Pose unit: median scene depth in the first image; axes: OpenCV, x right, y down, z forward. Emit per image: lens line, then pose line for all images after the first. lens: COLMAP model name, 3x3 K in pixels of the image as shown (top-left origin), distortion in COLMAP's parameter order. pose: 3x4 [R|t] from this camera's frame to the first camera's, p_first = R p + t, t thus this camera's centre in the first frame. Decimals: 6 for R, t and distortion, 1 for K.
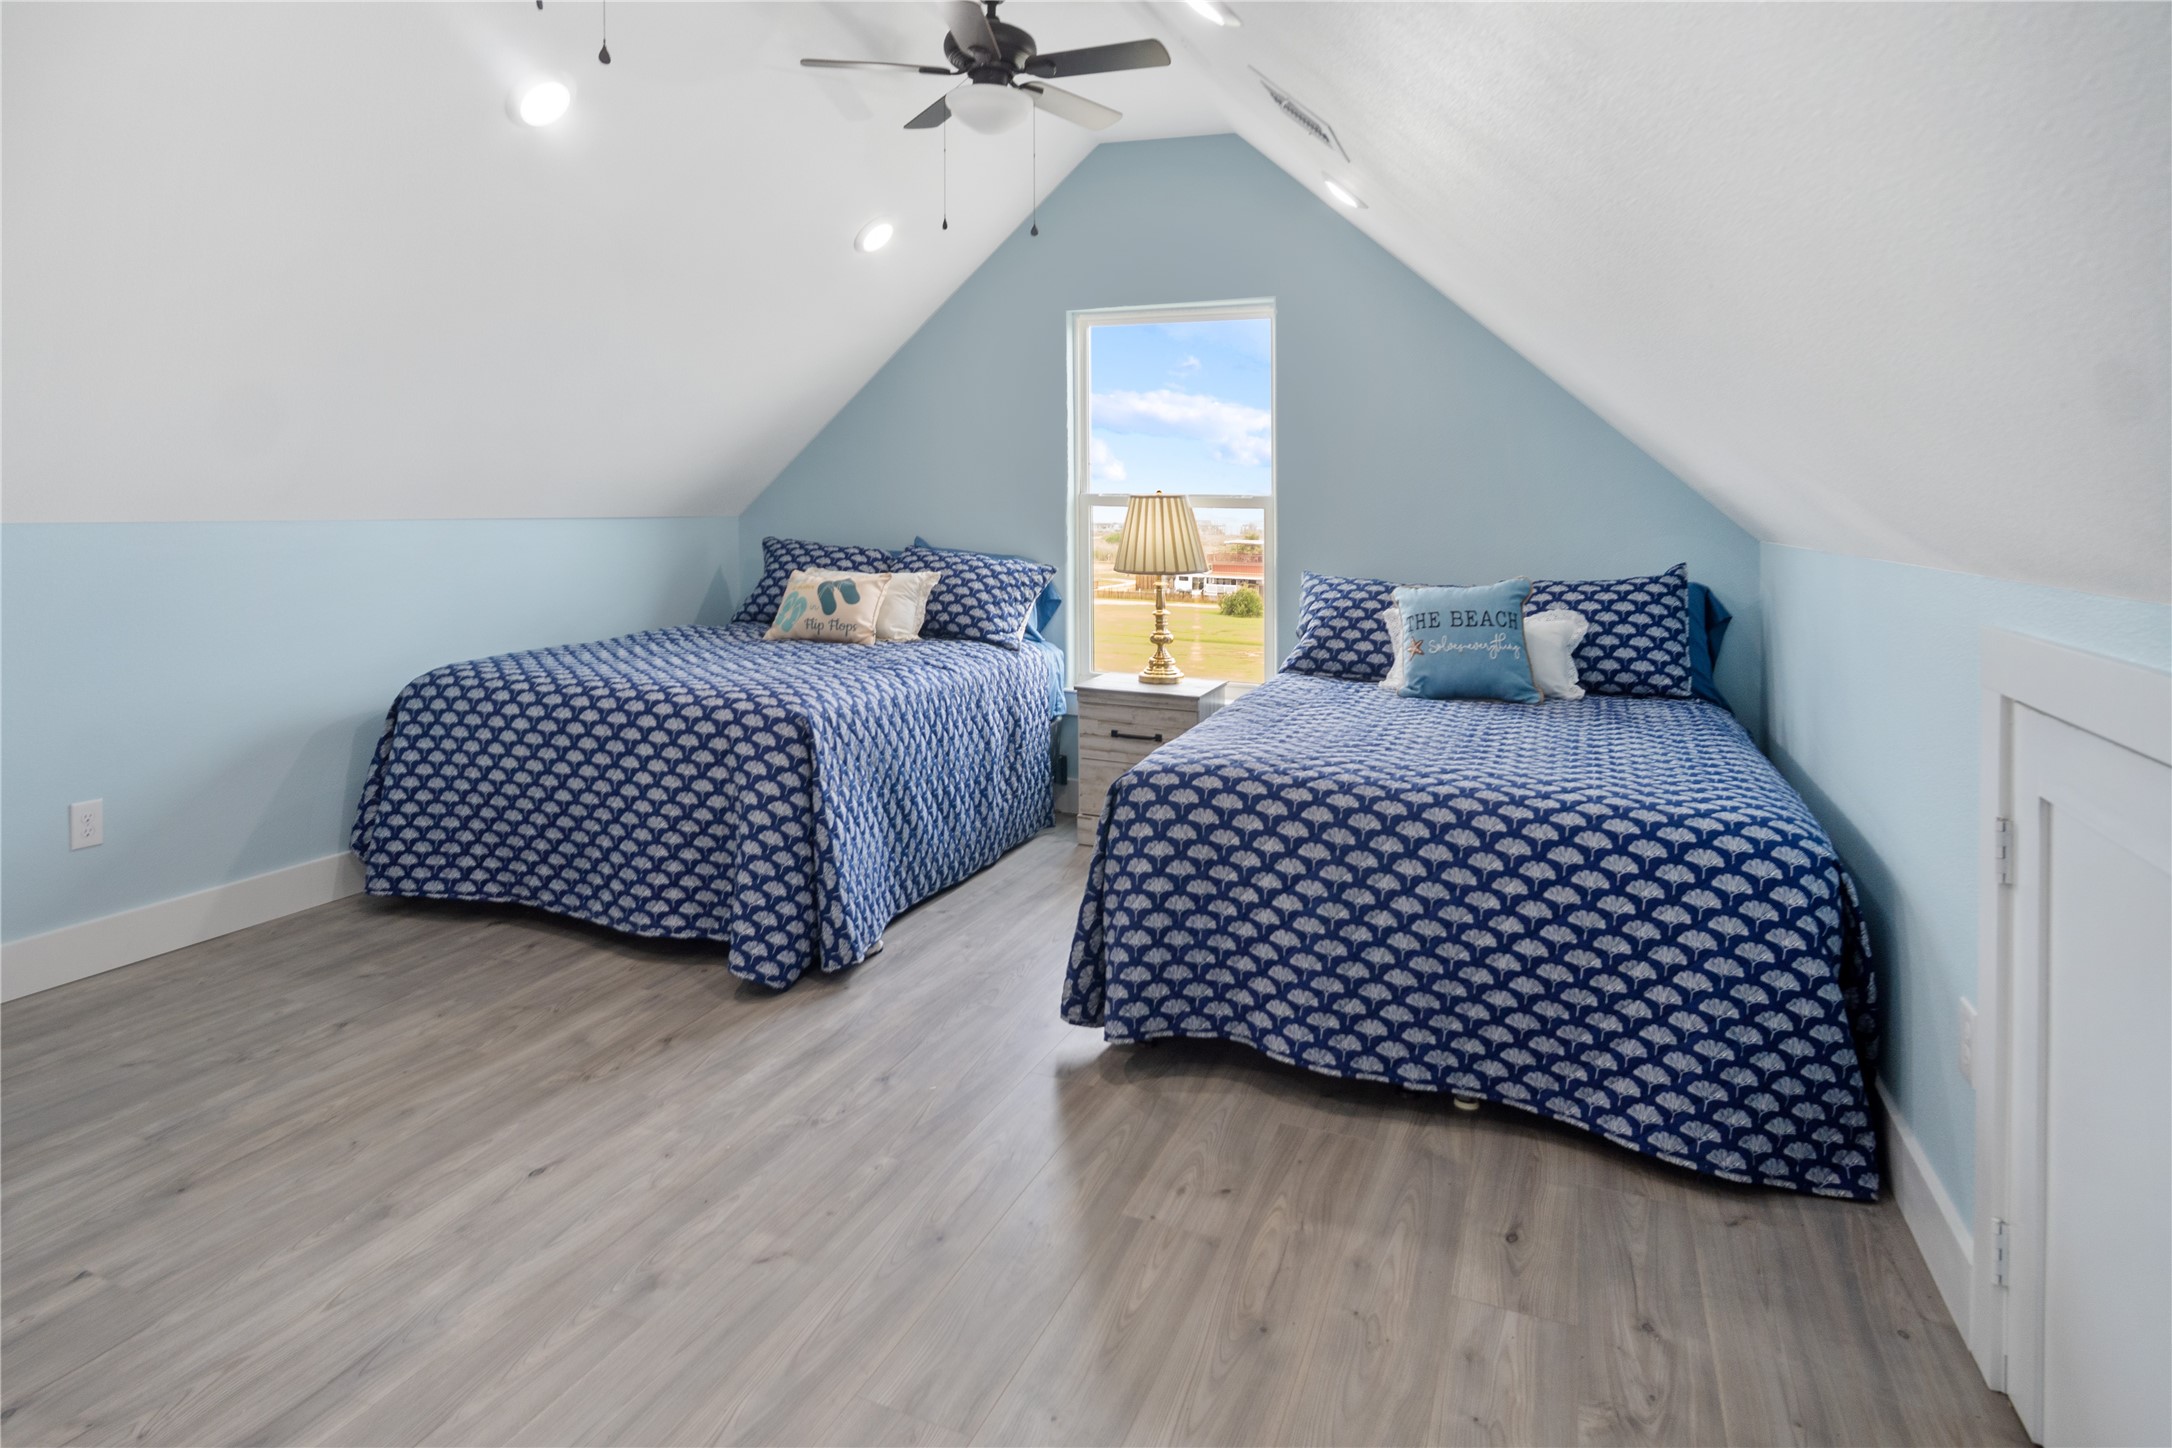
lens RADIAL K [[1191.5, 0, 974.6], [0, 1191.5, 528.5], [0, 0, 1]] dist [-0.008413, 0.000289]
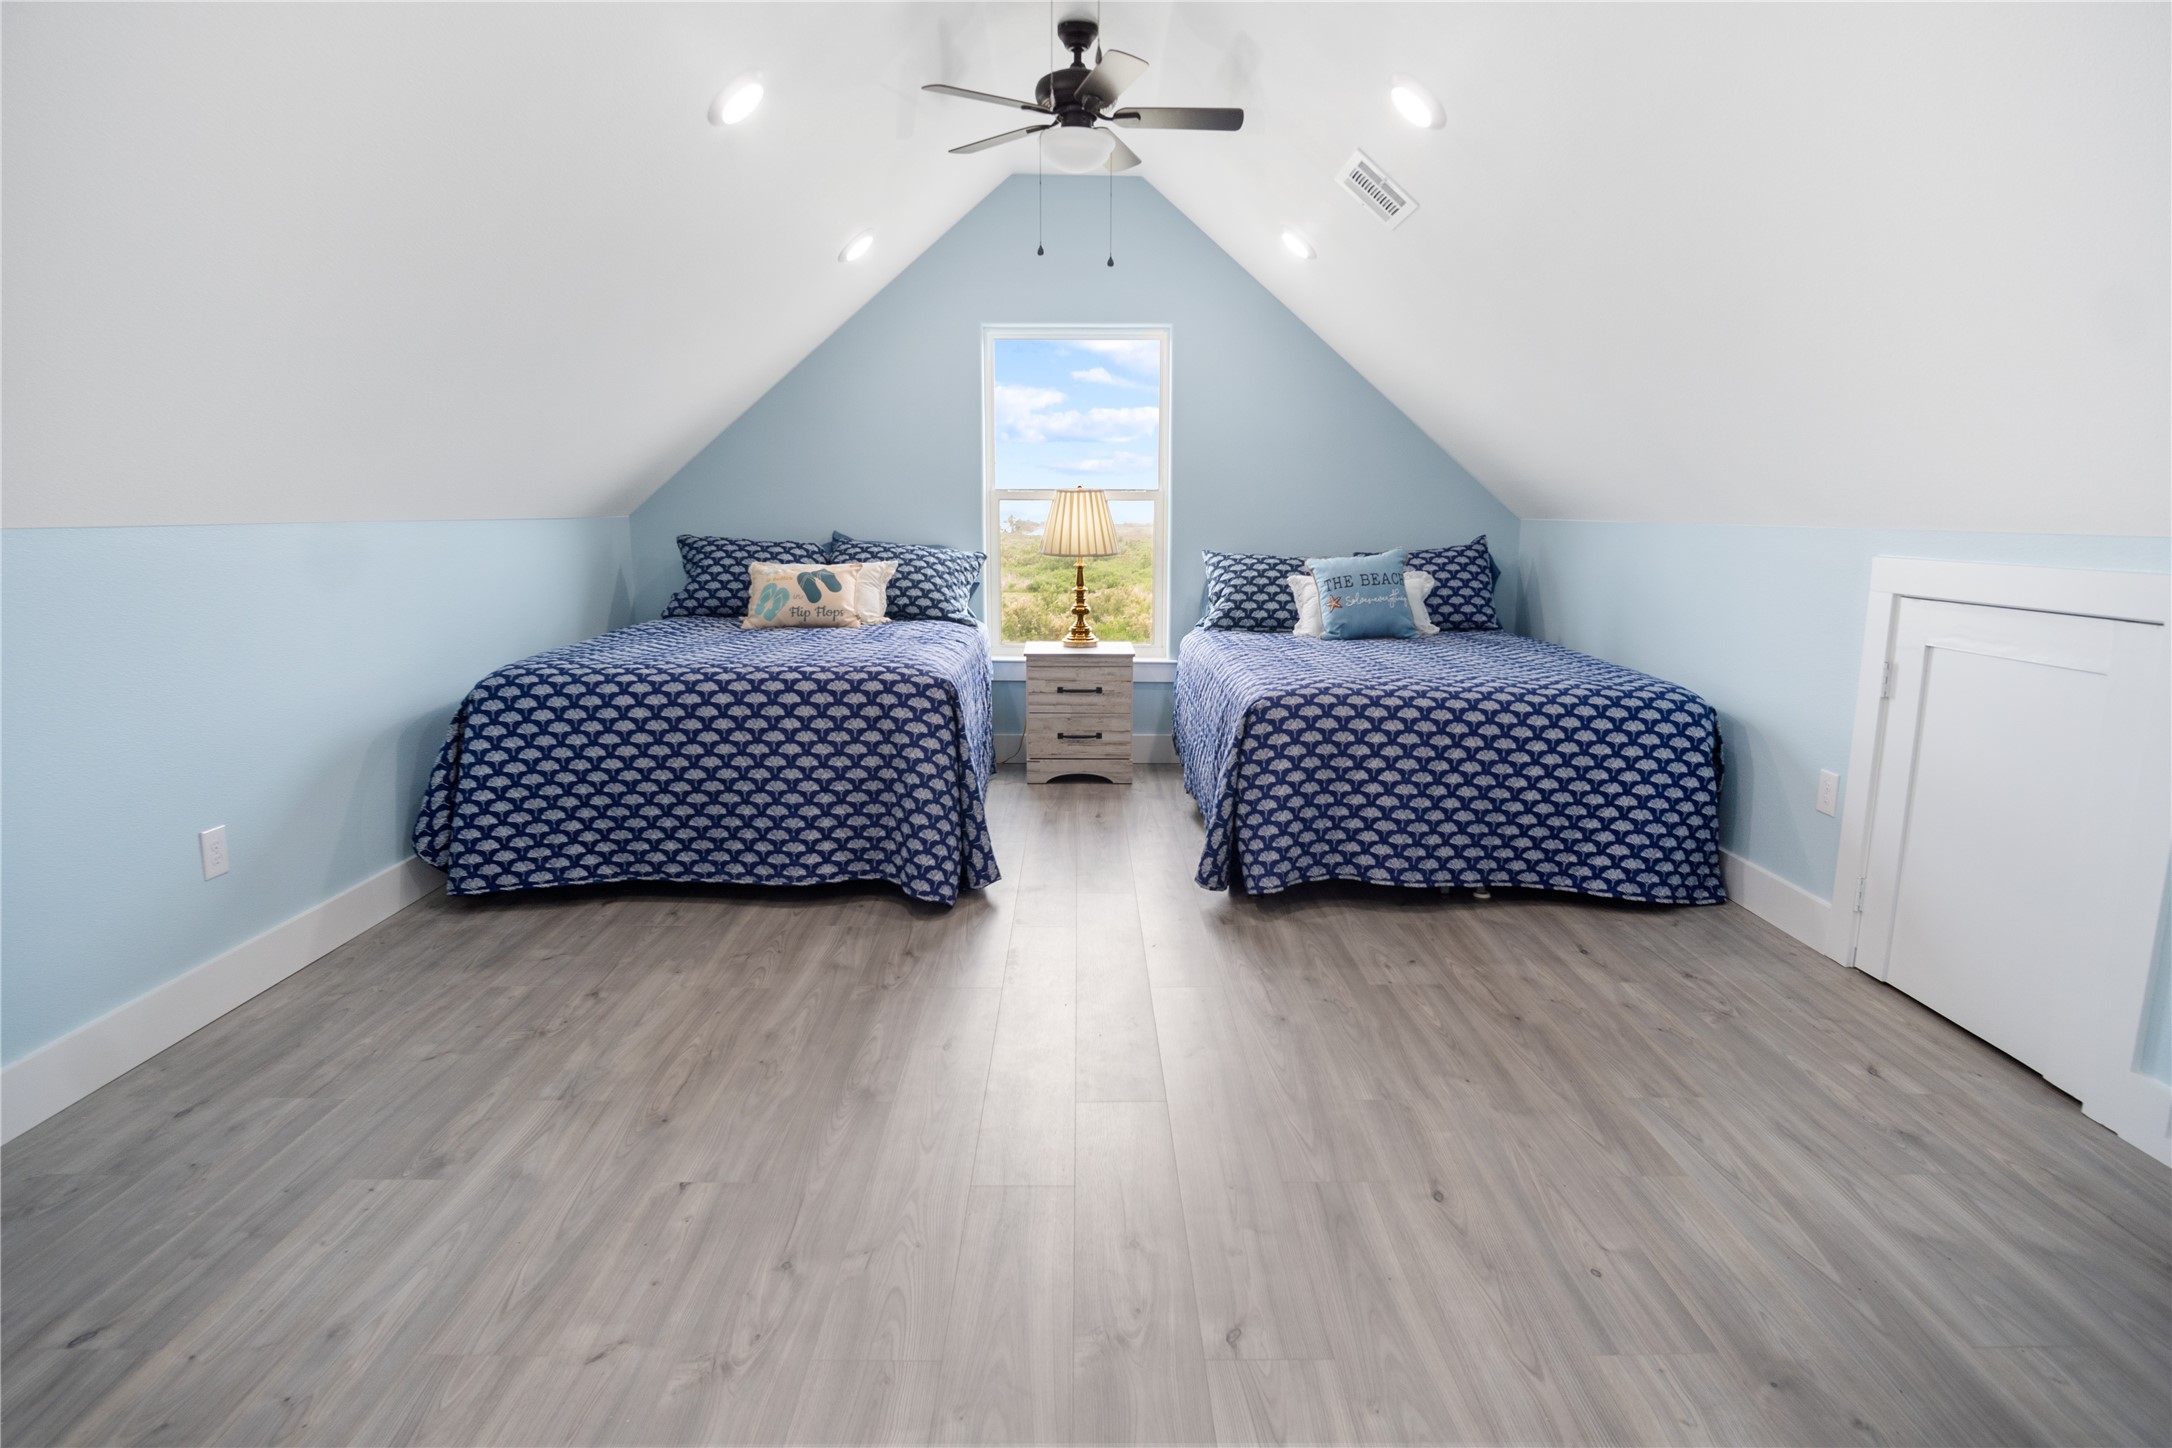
lens RADIAL K [[1126.3, 0, 987.1], [0, 1126.3, 686.1], [0, 0, 1]] dist [-0.003863, -0.000179]
pose [[0.924698, -0.071526, 0.373923, -0.456413], [0.018876, 0.989598, 0.142617, 0.004670], [-0.380234, -0.124820, 0.916429, -0.024099]]
